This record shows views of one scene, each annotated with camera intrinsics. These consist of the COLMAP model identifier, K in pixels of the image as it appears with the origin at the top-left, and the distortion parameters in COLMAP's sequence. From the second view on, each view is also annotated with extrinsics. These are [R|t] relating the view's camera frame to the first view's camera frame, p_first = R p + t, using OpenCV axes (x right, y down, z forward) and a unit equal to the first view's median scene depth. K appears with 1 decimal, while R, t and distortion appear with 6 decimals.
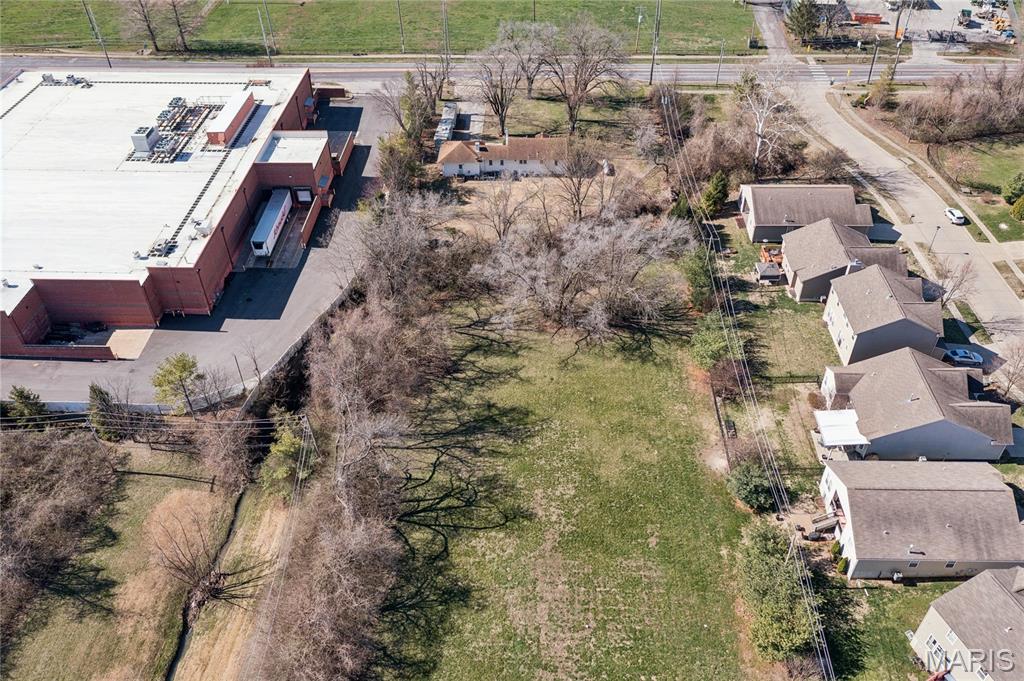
lens RADIAL K [[823.2, 0, 513.0], [0, 823.2, 343.1], [0, 0, 1]] dist [0.011847, -0.006834]
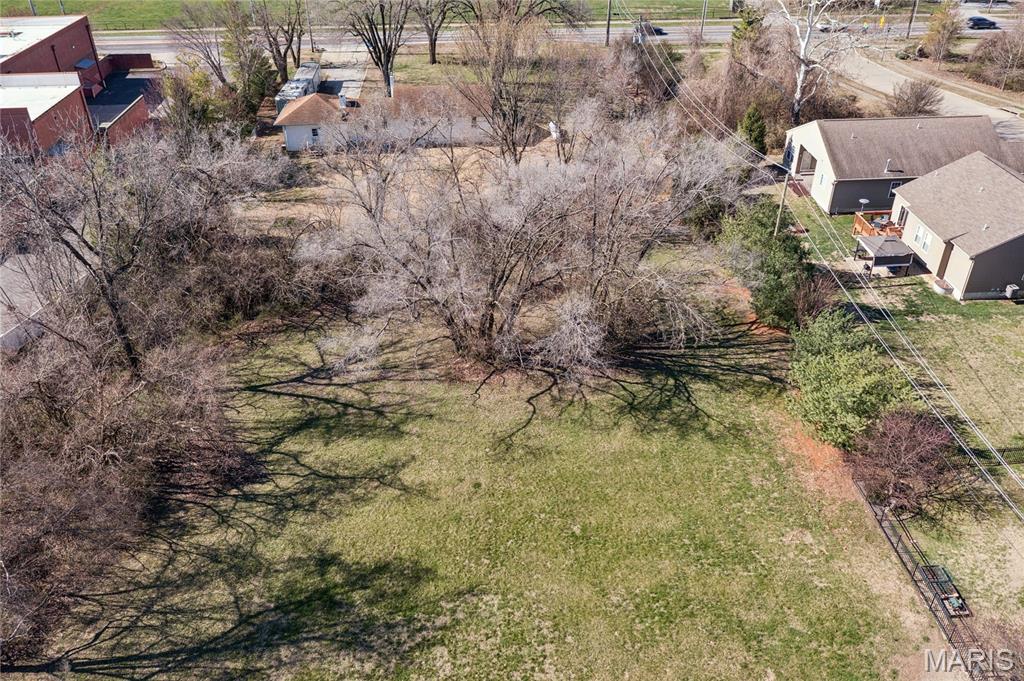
lens RADIAL K [[823.2, 0, 507.2], [0, 823.2, 344.5], [0, 0, 1]] dist [0.011847, -0.006834]
pose [[0.996417, -0.044291, 0.072050, 0.034684], [0.052438, 0.991930, -0.115432, 0.021824], [-0.066356, 0.118796, 0.990699, 0.563263]]
